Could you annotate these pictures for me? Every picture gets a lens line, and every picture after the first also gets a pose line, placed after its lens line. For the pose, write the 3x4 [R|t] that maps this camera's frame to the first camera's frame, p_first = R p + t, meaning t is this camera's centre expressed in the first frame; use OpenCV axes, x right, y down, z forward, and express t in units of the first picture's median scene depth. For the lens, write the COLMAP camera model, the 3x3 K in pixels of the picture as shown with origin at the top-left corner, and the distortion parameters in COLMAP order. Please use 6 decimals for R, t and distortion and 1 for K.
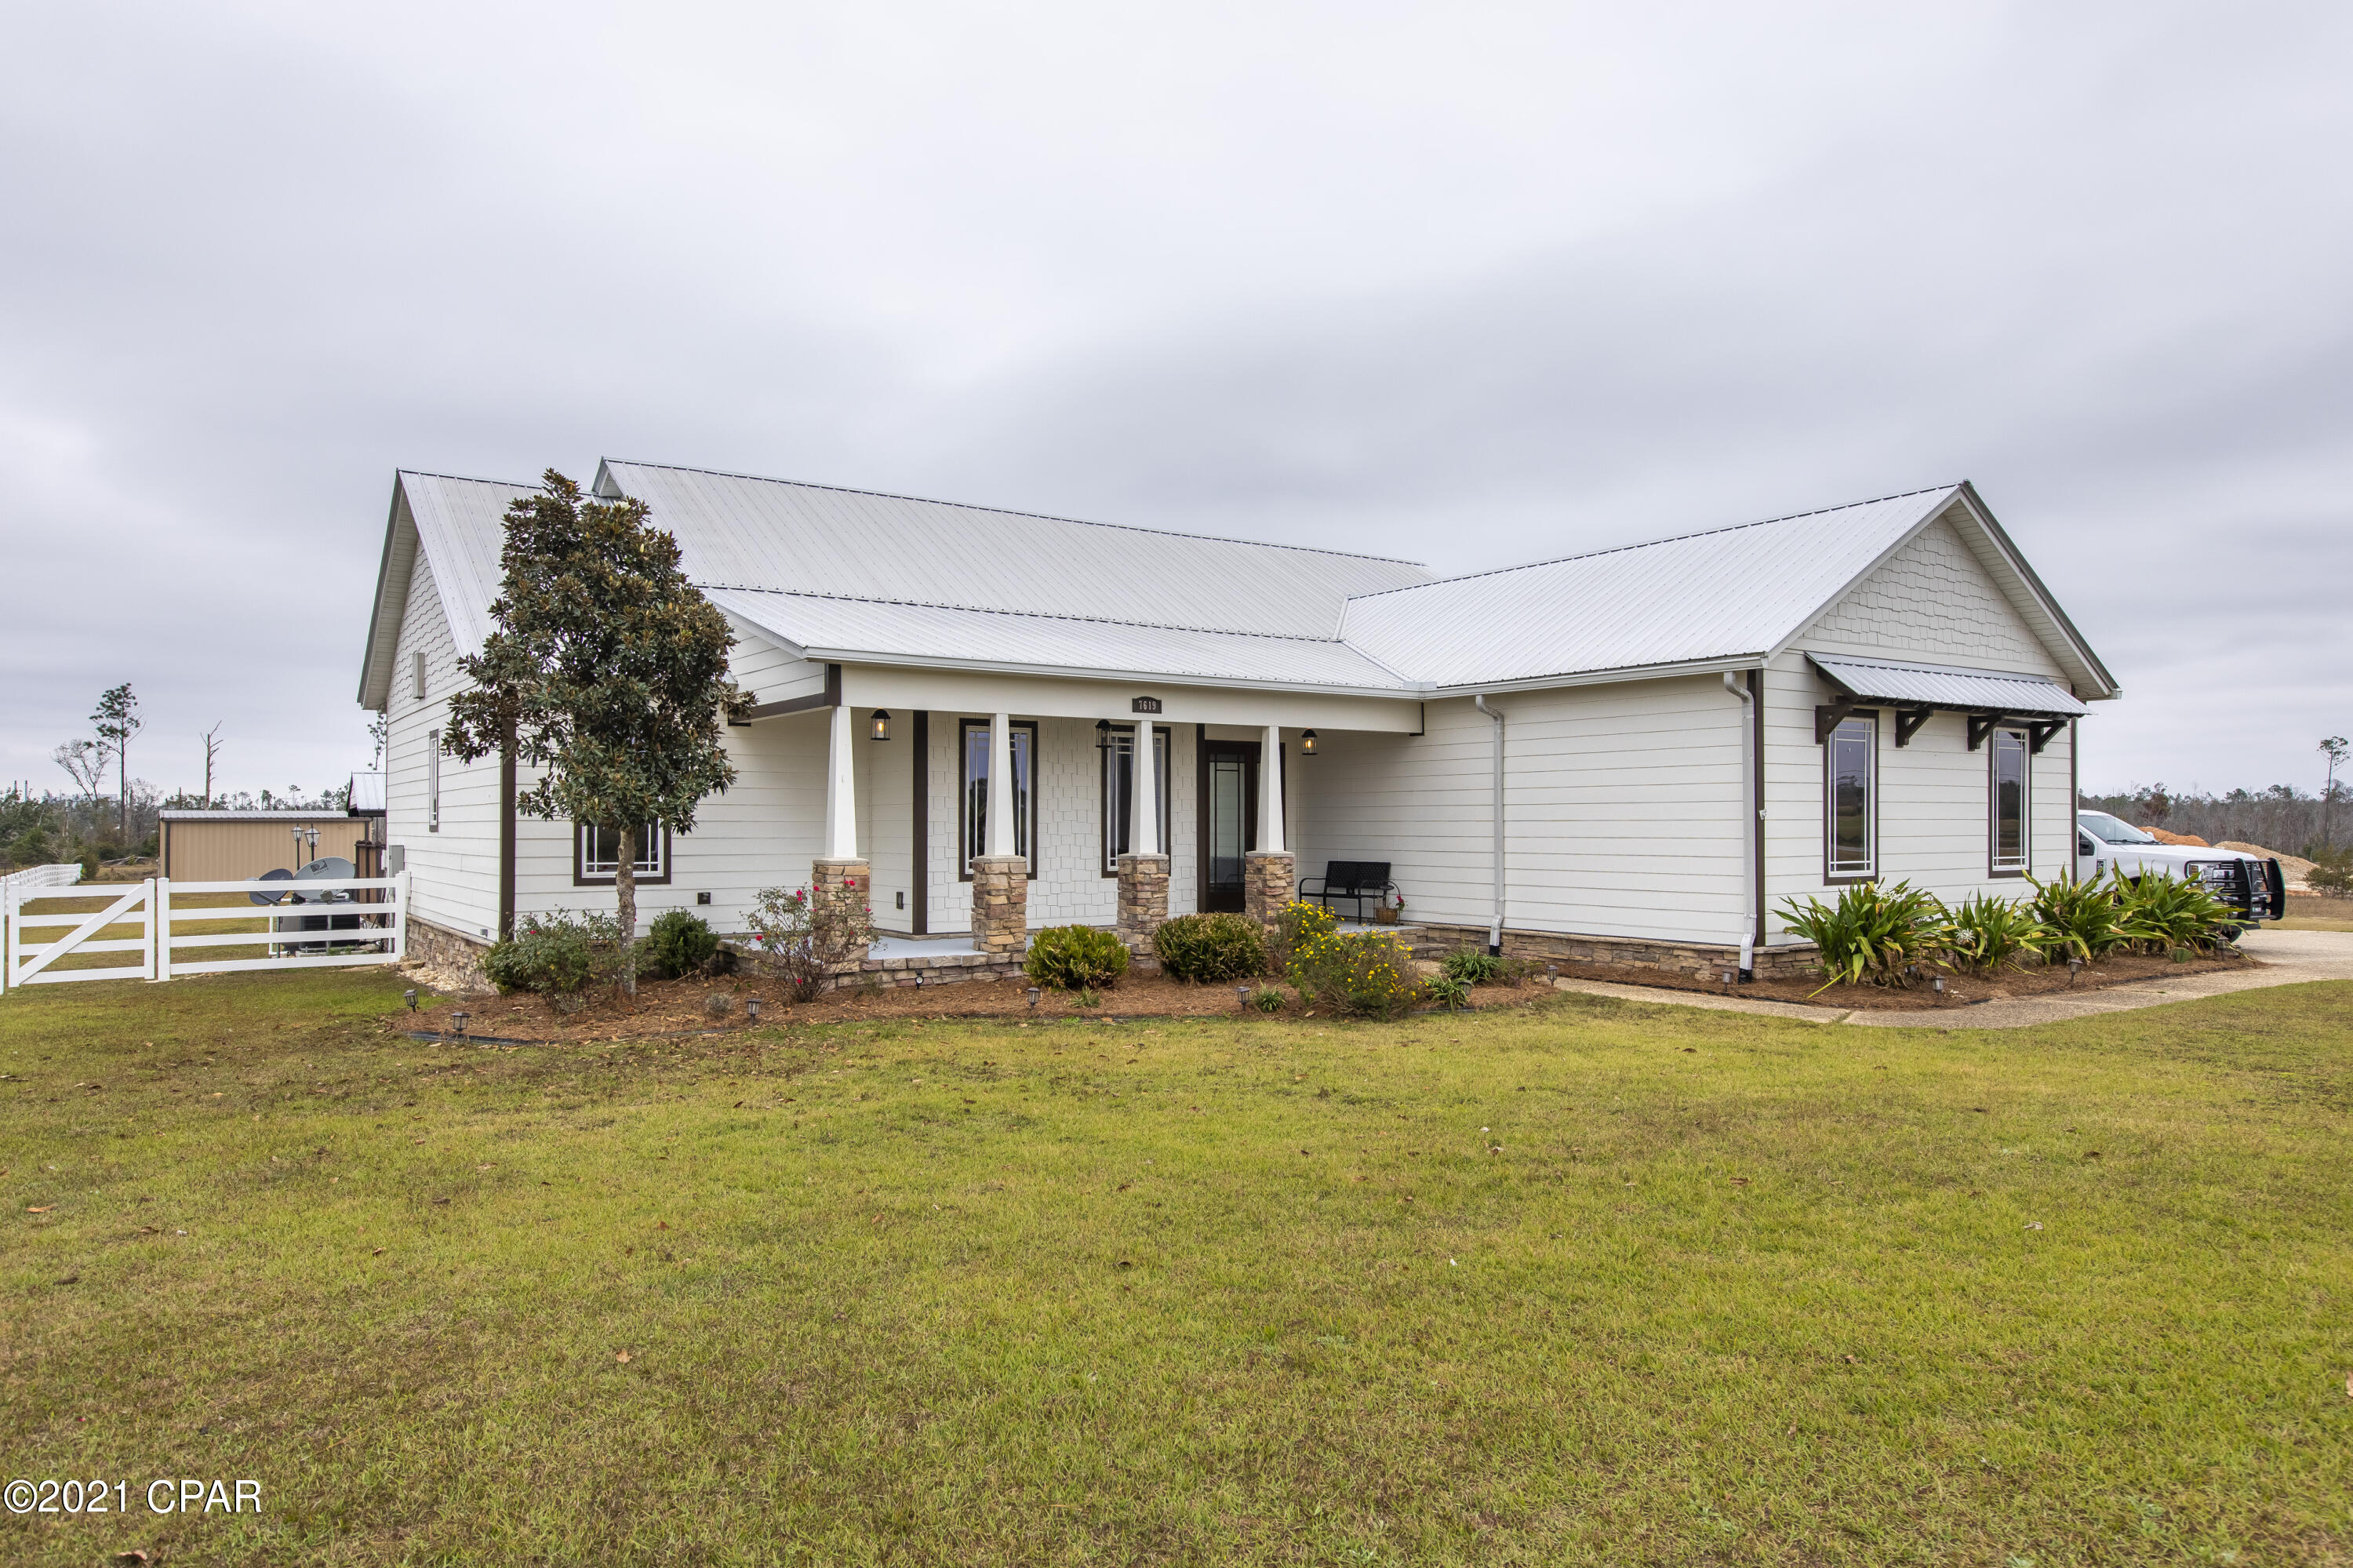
lens RADIAL K [[1488.5, 0, 1177.0], [0, 1488.5, 829.4], [0, 0, 1]] dist [0.002249, -0.000942]
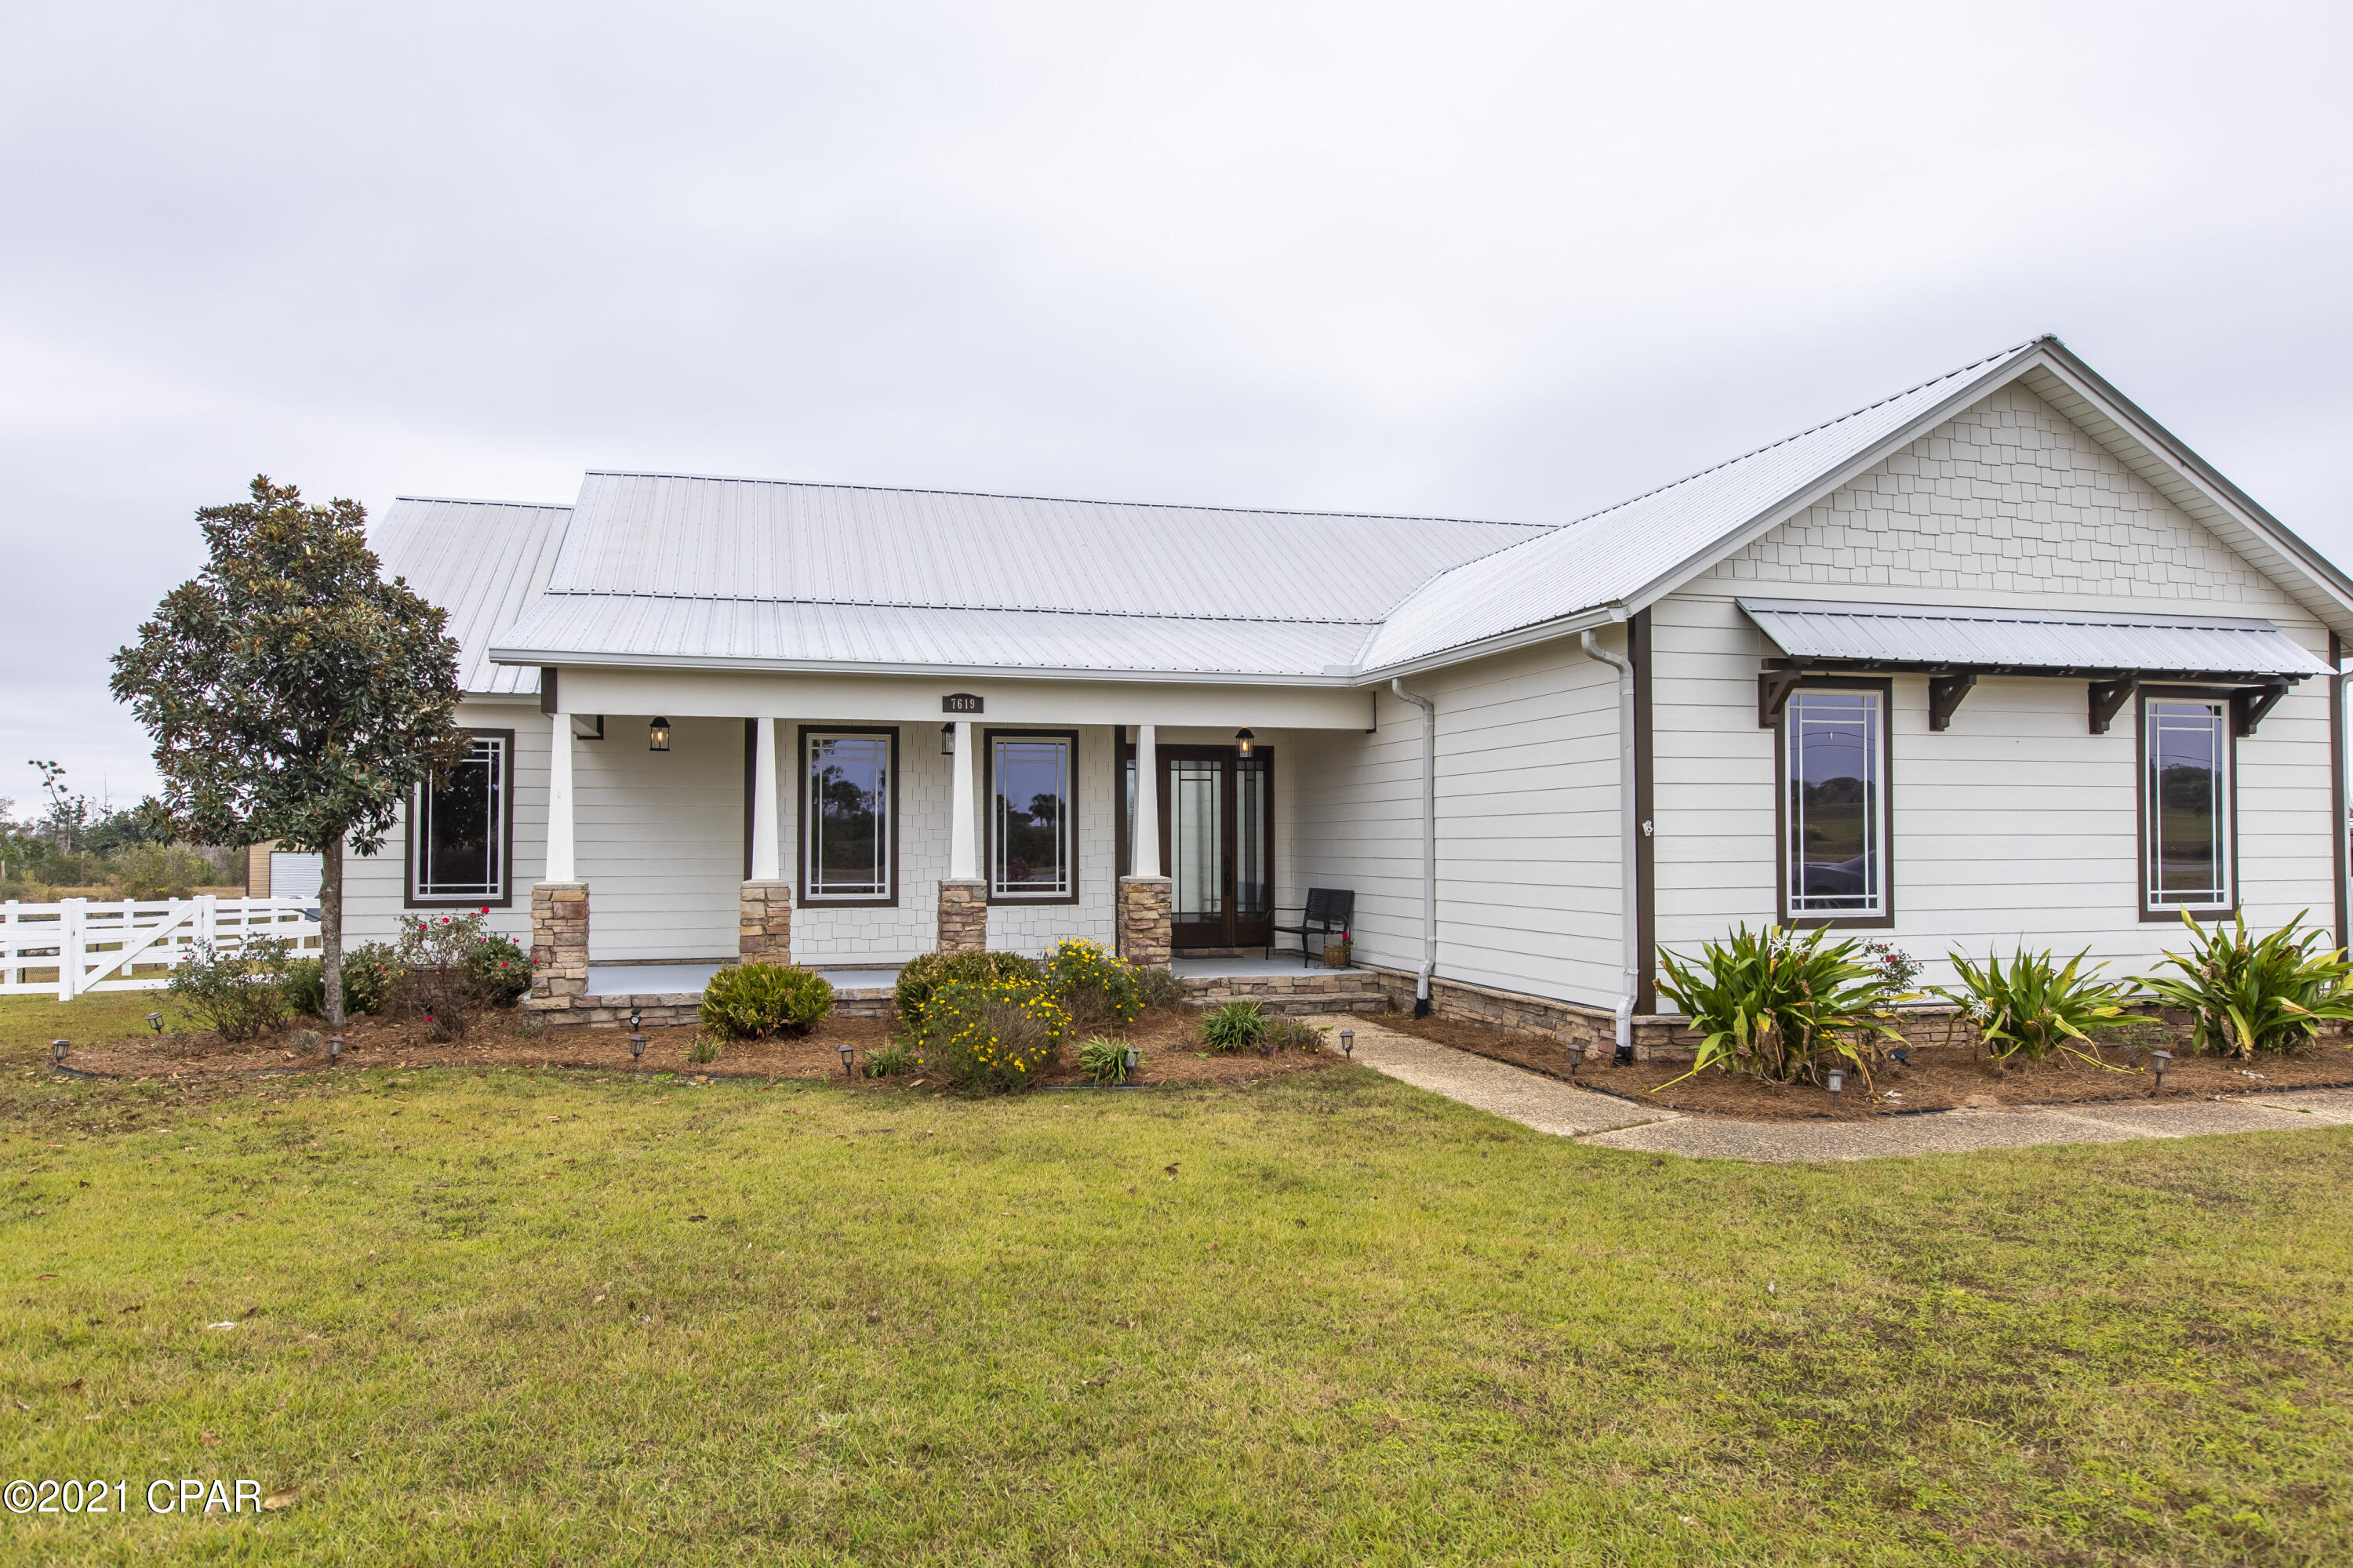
lens RADIAL K [[1520.7, 0, 1181.1], [0, 1520.7, 835.3], [0, 0, 1]] dist [0.002605, 0.000489]
pose [[0.947495, -0.002935, -0.319756, 0.379117], [-0.000427, 0.999945, -0.010442, 0.000763], [0.319769, 0.010031, 0.947442, 0.220841]]
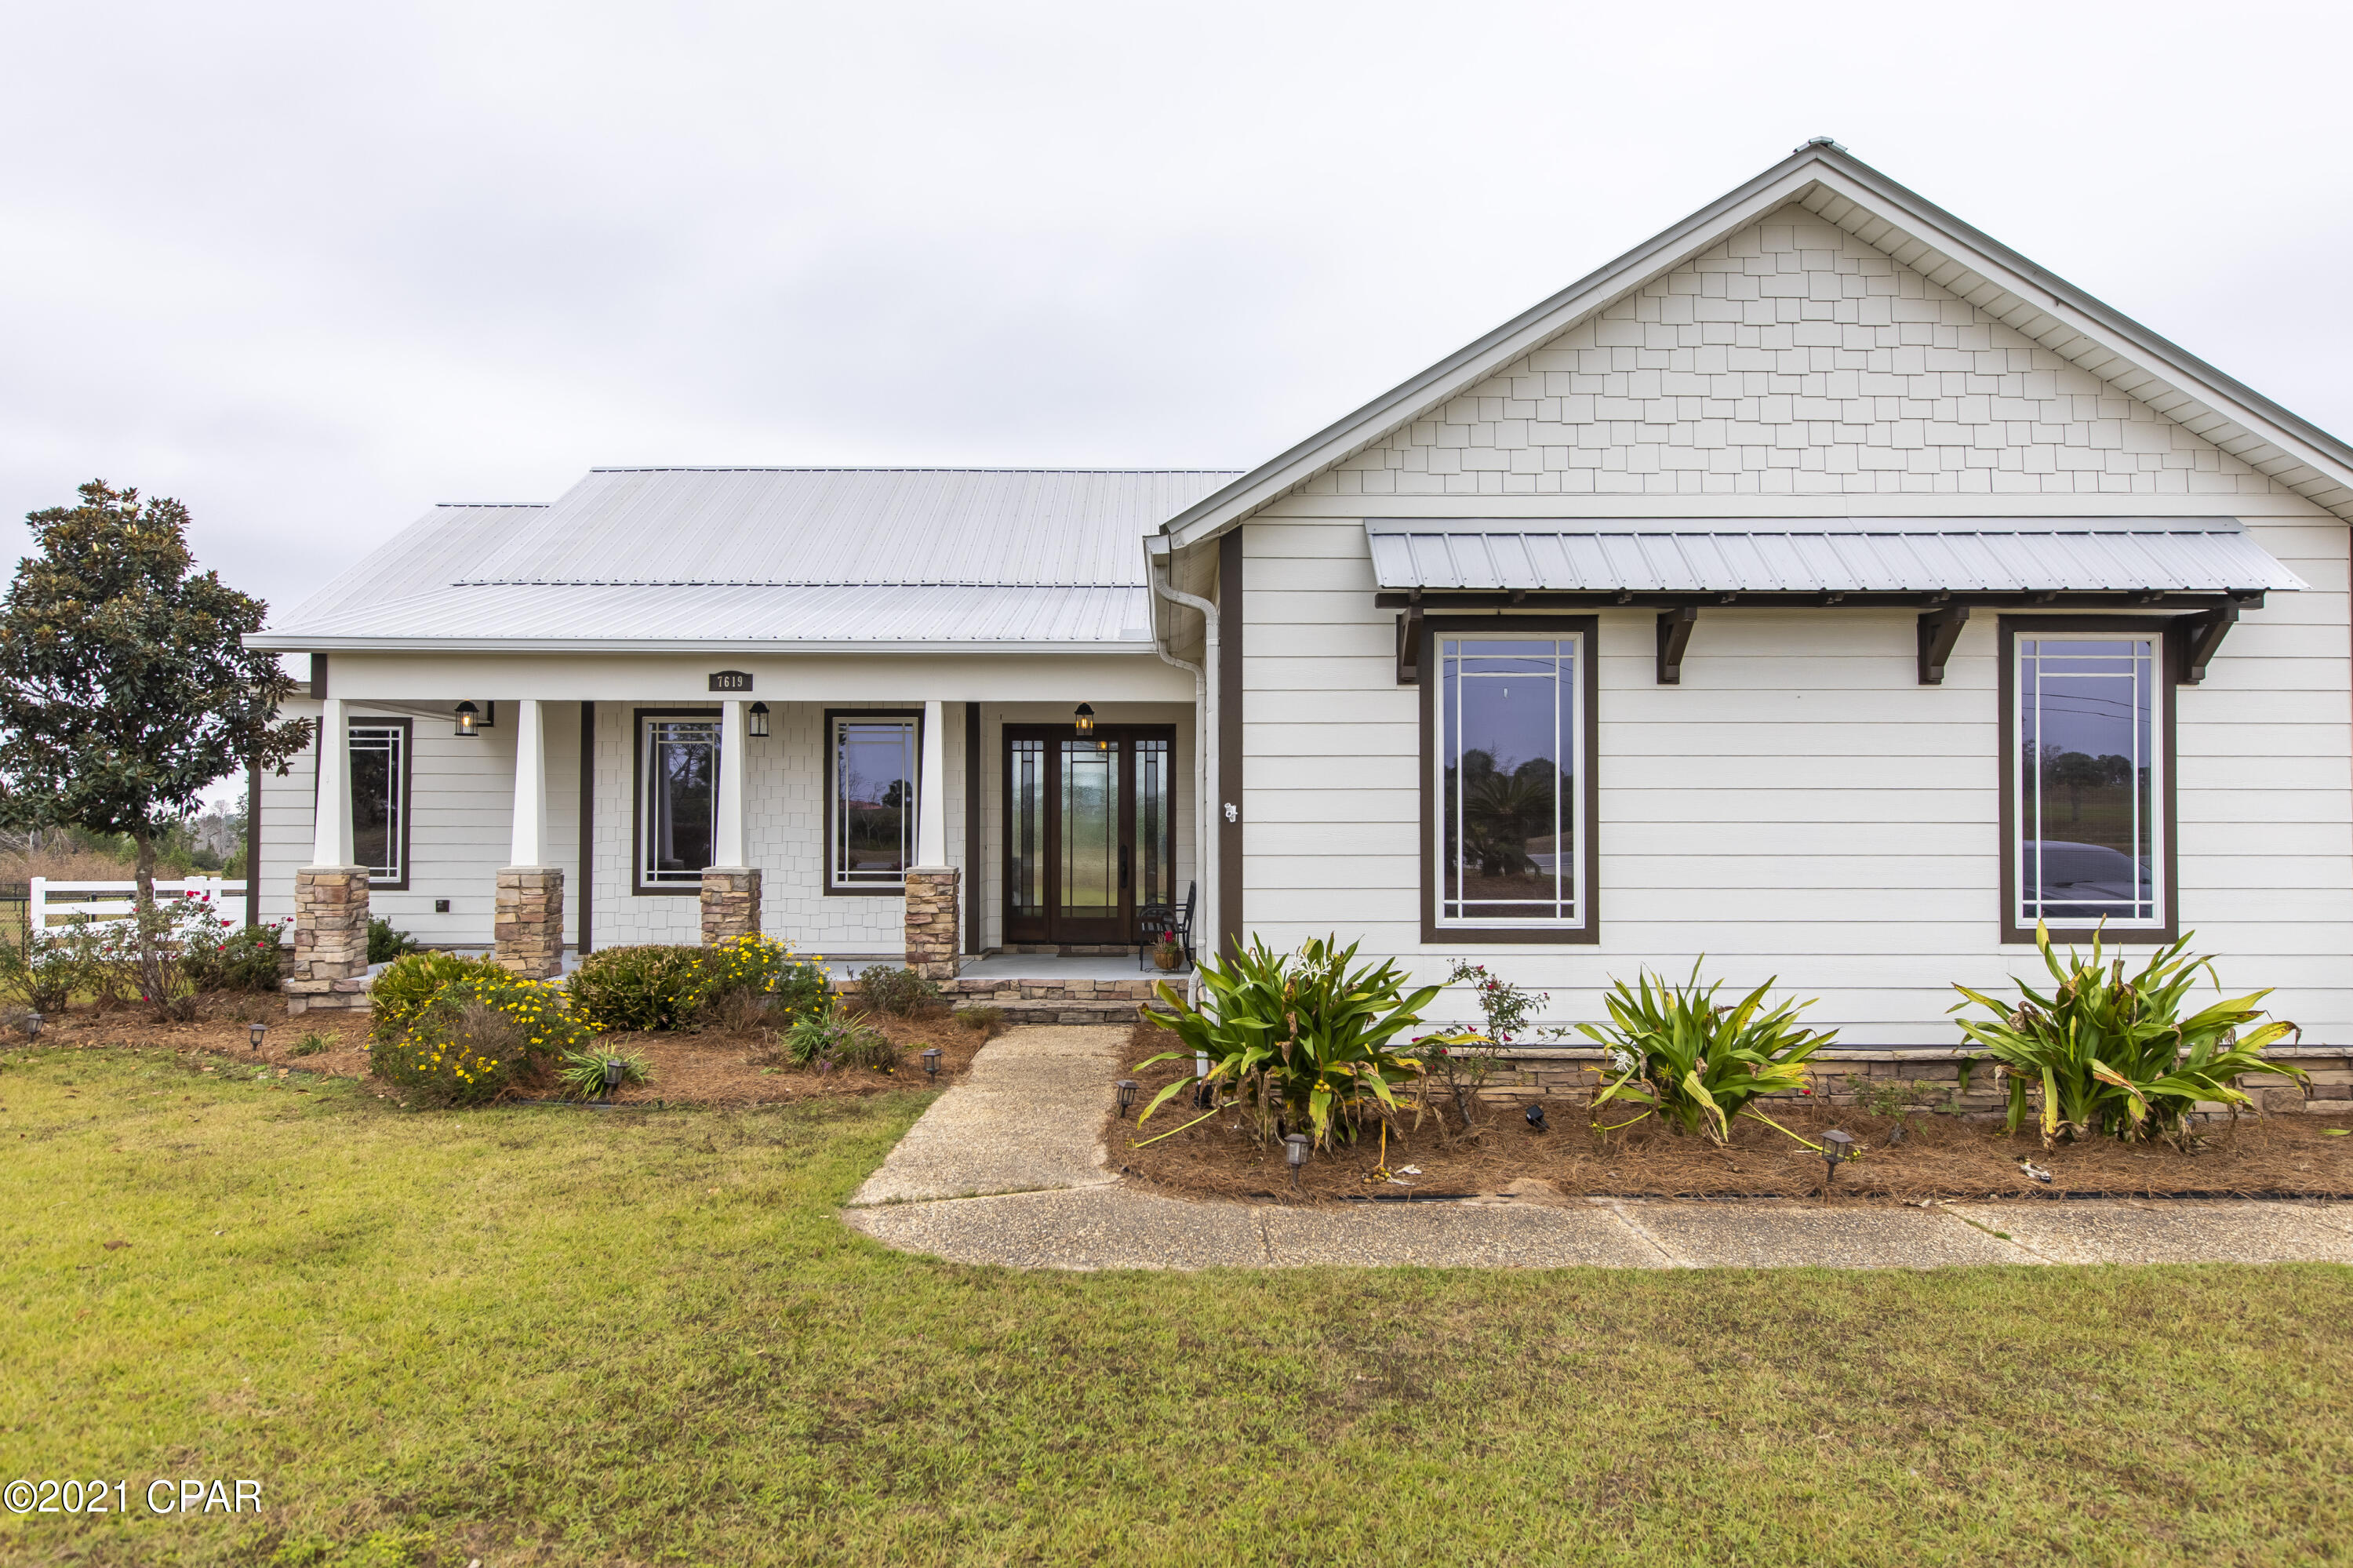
lens RADIAL K [[1488.5, 0, 1177.0], [0, 1488.5, 829.4], [0, 0, 1]] dist [0.002249, -0.000942]
pose [[0.831416, 0.001182, -0.555649, 0.632130], [-0.005135, 0.999971, -0.005556, -0.000508], [0.555627, 0.007473, 0.831398, 0.473078]]
